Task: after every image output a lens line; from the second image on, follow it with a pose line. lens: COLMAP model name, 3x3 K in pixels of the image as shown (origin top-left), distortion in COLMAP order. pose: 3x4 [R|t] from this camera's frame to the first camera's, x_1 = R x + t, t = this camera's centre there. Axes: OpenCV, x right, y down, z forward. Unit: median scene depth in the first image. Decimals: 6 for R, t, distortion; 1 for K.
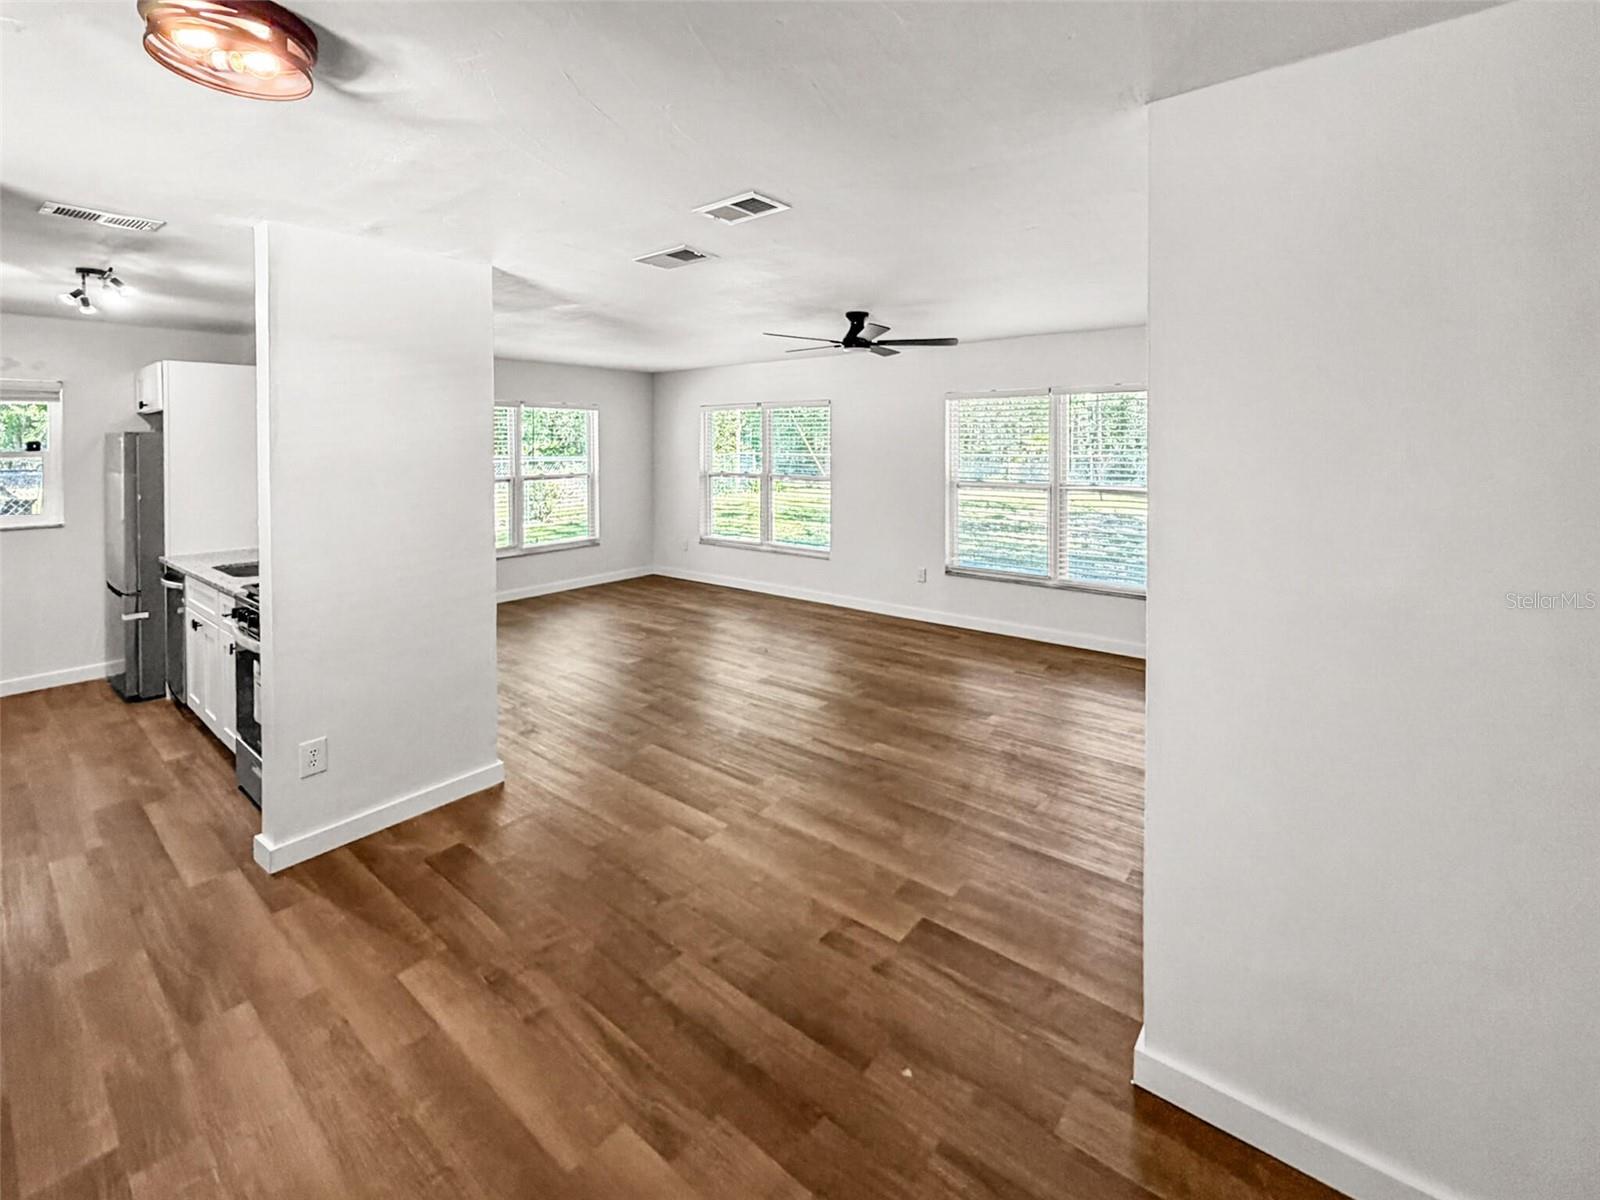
lens RADIAL K [[710.4, 0, 797.3], [0, 710.4, 442.4], [0, 0, 1]] dist [-0.003994, 0.001078]
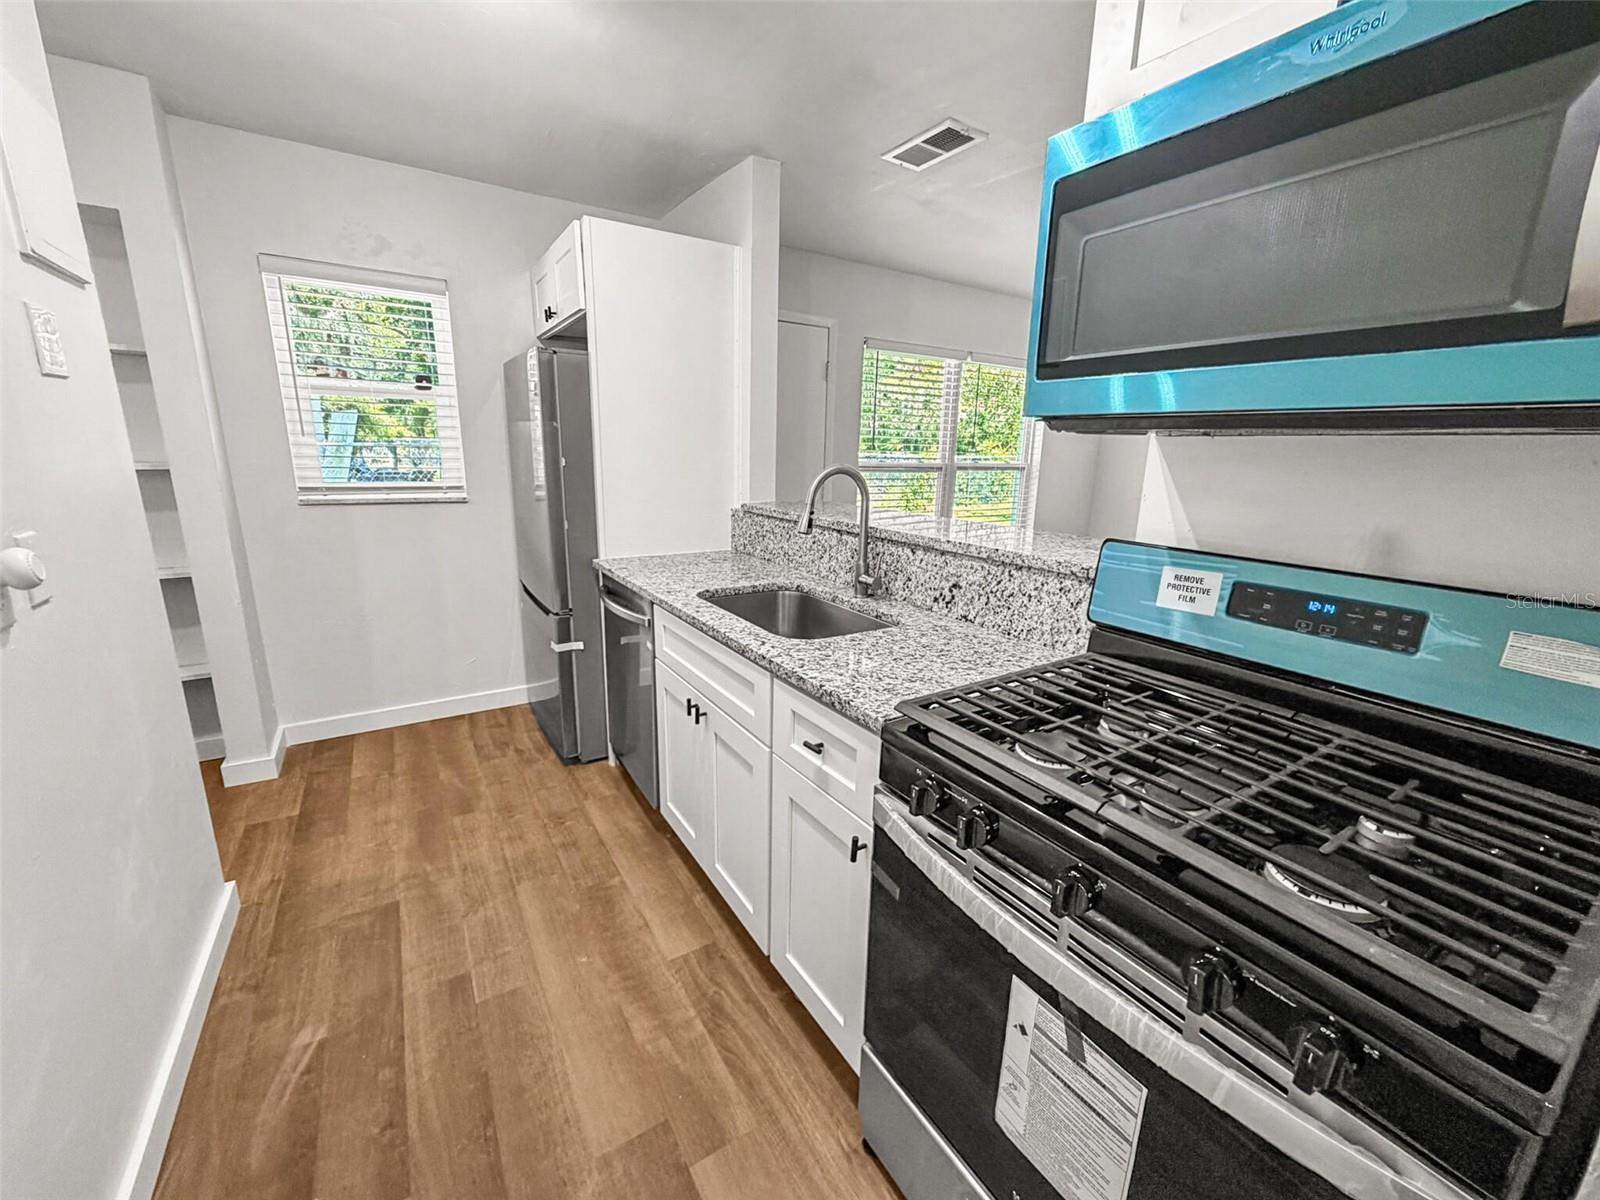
lens RADIAL K [[638.9, 0, 790.8], [0, 638.9, 600.6], [0, 0, 1]] dist [-0.007150, -0.000565]
pose [[0.947581, 0.104577, -0.301918, -0.402138], [-0.031987, 0.971223, 0.236016, 0.041723], [0.317911, -0.213987, 0.923657, 0.376549]]
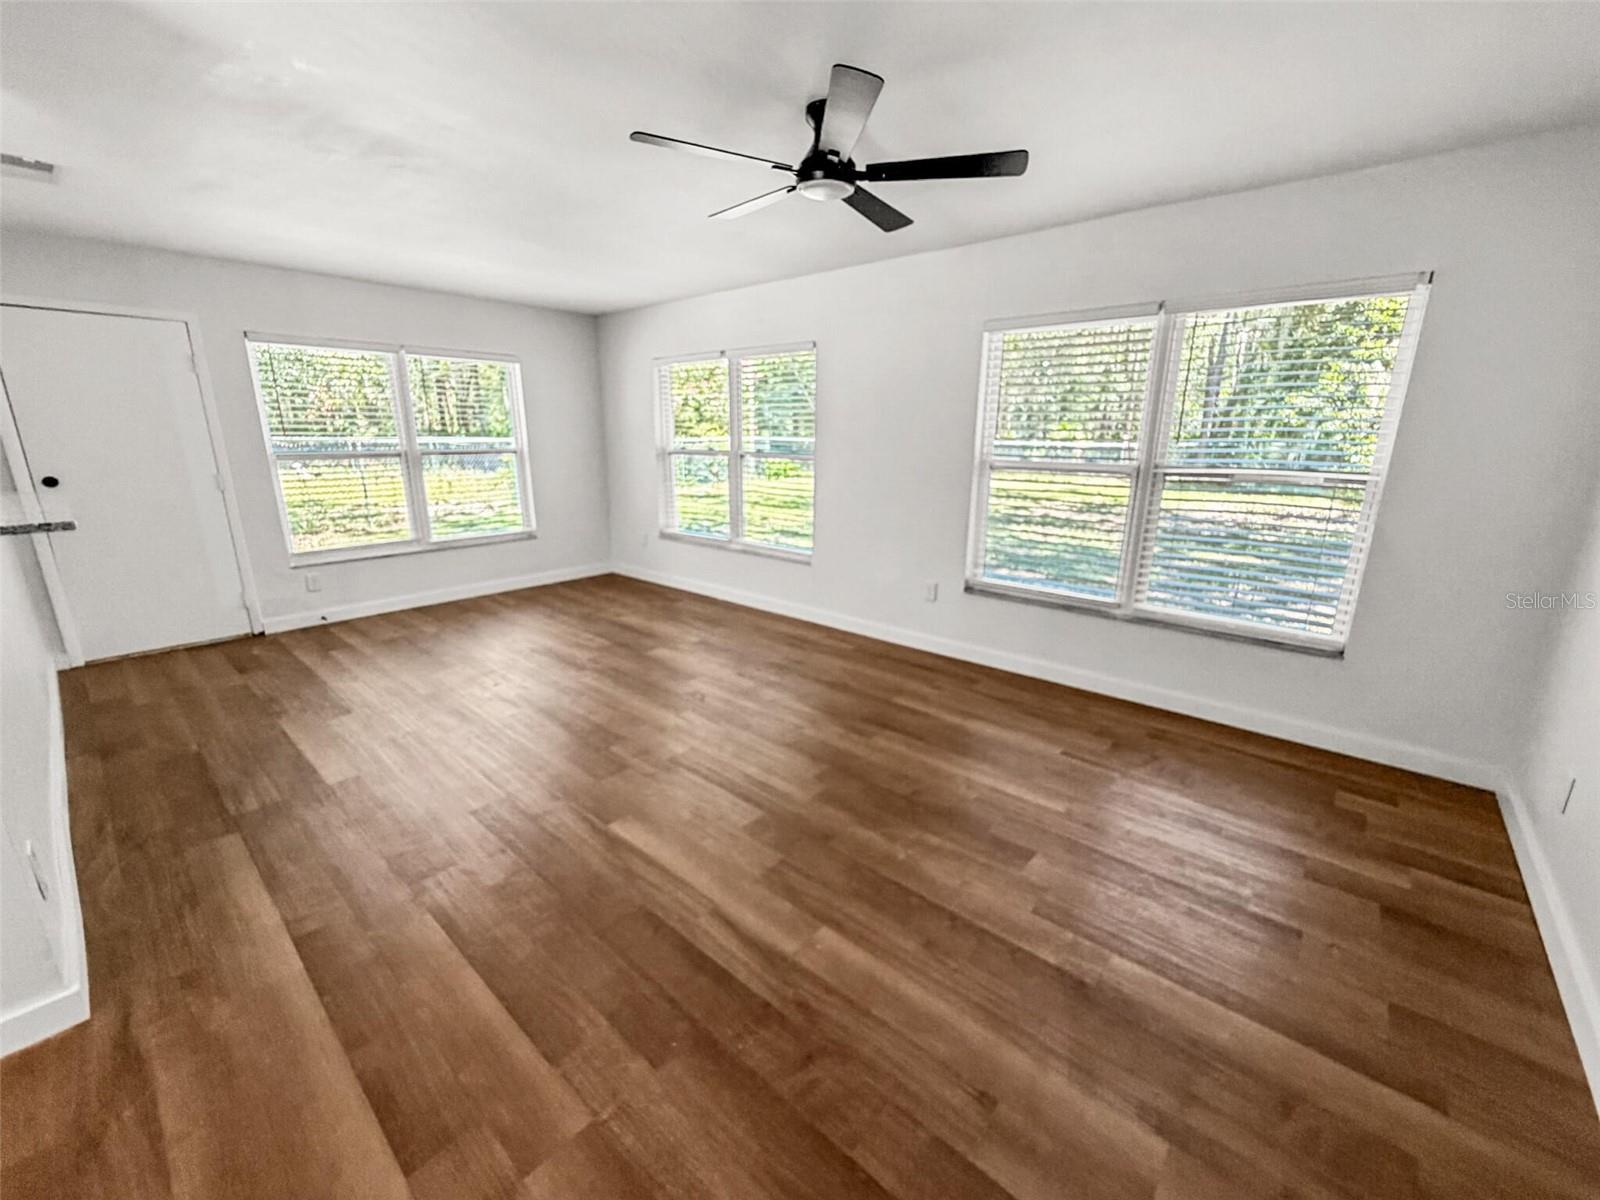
lens RADIAL K [[638.9, 0, 800.3], [0, 638.9, 597.8], [0, 0, 1]] dist [-0.007150, -0.000565]
pose [[0.999101, 0.020544, -0.037084, 0.067358], [-0.010700, 0.968615, 0.248335, 0.032921], [0.041022, -0.247715, 0.967964, 0.367917]]
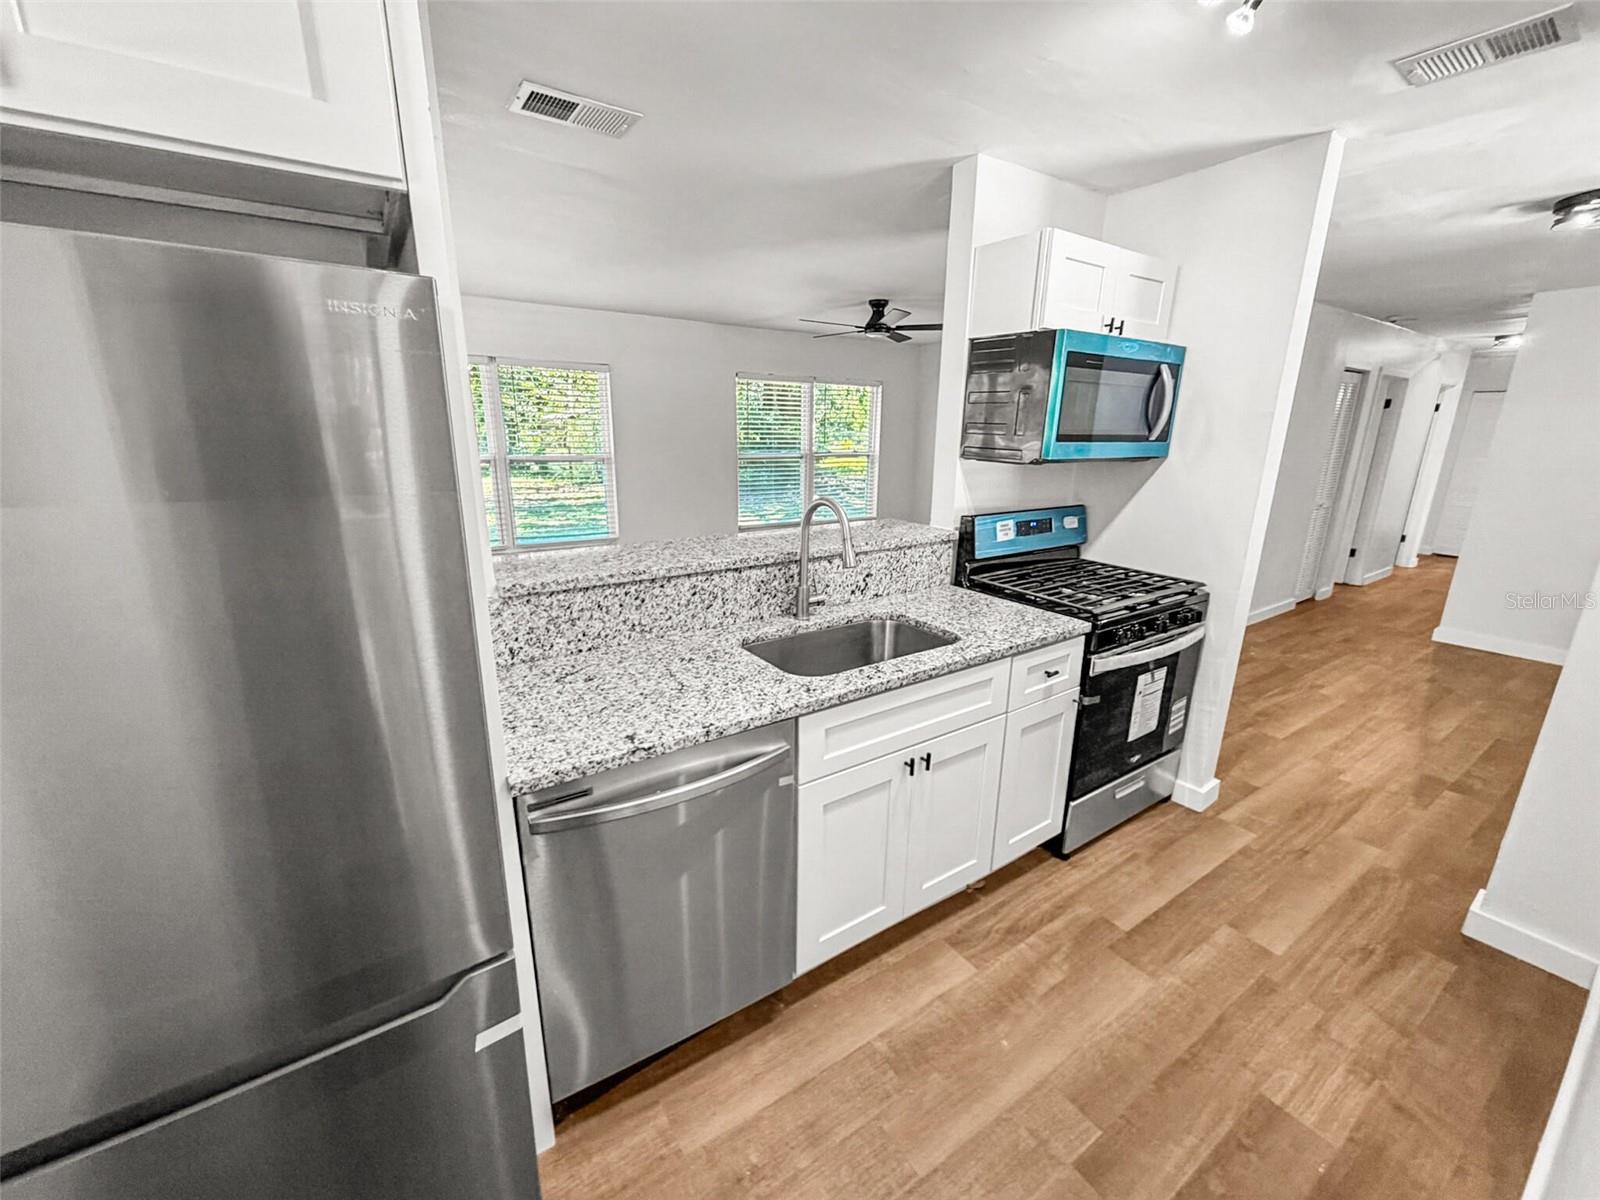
lens RADIAL K [[638.9, 0, 803.1], [0, 638.9, 603.3], [0, 0, 1]] dist [-0.007150, -0.000565]
pose [[0.290945, -0.243151, 0.925326, -0.781098], [-0.009669, 0.966369, 0.256976, 0.019834], [-0.956691, -0.083712, 0.278809, 0.594136]]
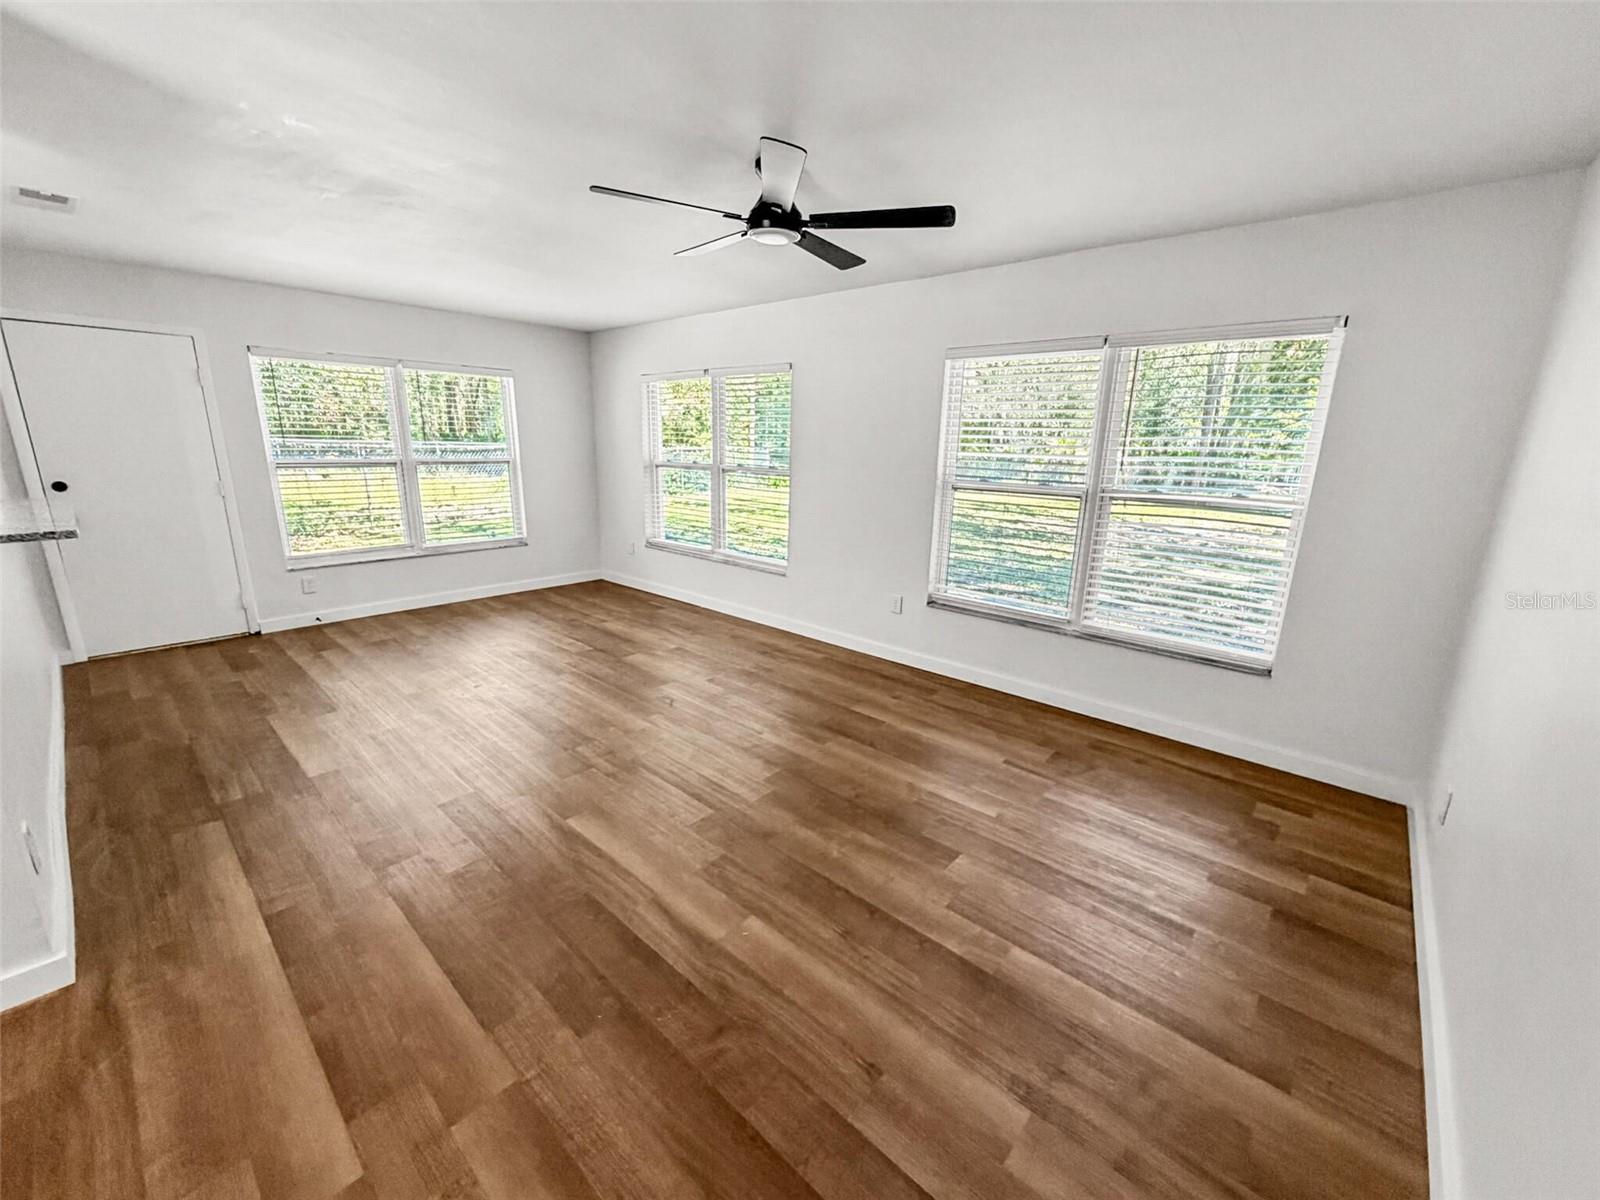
lens RADIAL K [[638.9, 0, 803.8], [0, 638.9, 597.9], [0, 0, 1]] dist [-0.007150, -0.000565]
pose [[0.998392, 0.038028, -0.042034, 0.106872], [-0.026952, 0.970850, 0.238169, 0.020761], [0.049866, -0.236653, 0.970314, 0.343189]]
